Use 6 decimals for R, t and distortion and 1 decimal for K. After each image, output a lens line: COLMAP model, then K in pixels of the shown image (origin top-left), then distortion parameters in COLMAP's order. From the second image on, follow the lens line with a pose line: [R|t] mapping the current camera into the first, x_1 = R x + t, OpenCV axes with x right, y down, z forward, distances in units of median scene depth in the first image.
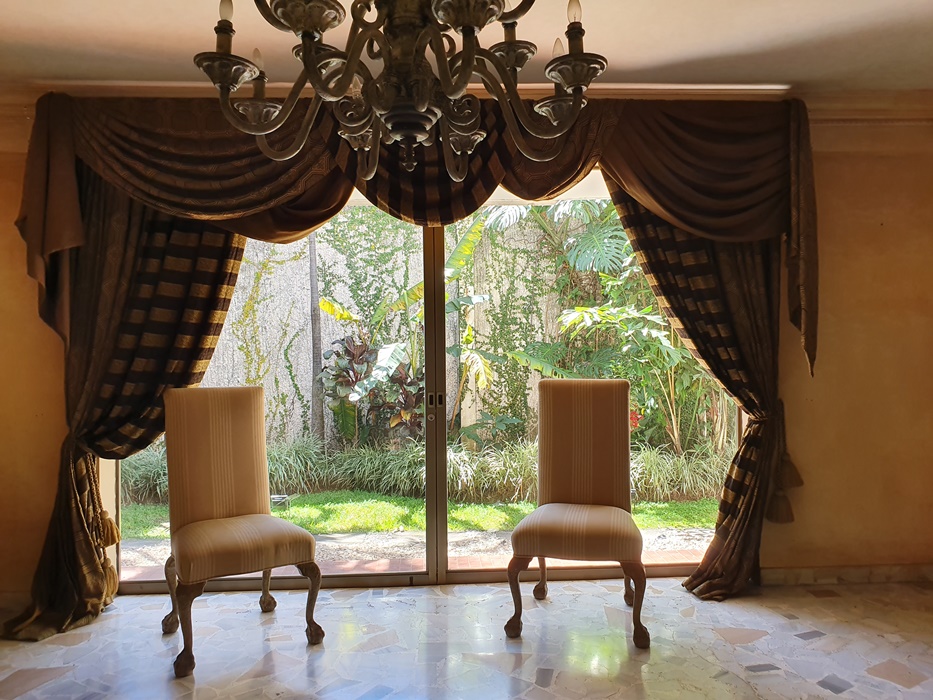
lens RADIAL K [[721.6, 0, 466.7], [0, 721.6, 336.1], [0, 0, 1]] dist [-0.006531, 0.001664]
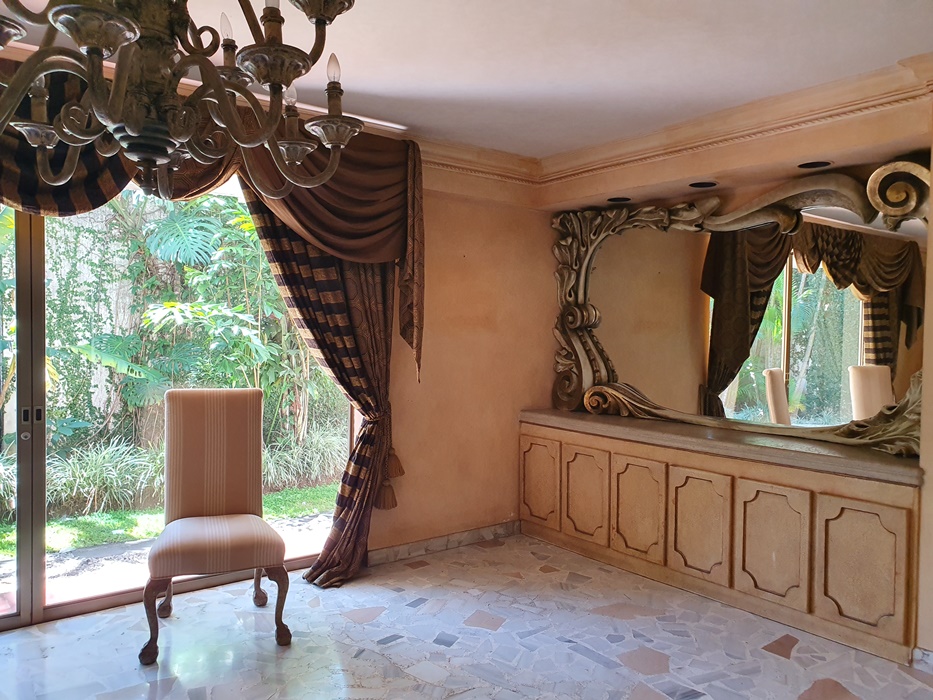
lens RADIAL K [[718.8, 0, 465.8], [0, 718.8, 352.7], [0, 0, 1]] dist [0.075790, -0.109778]
pose [[0.817547, 0.009995, 0.575775, -0.128880], [-0.035718, 0.998804, 0.033379, -0.033990], [-0.574753, -0.047854, 0.816927, -0.003428]]
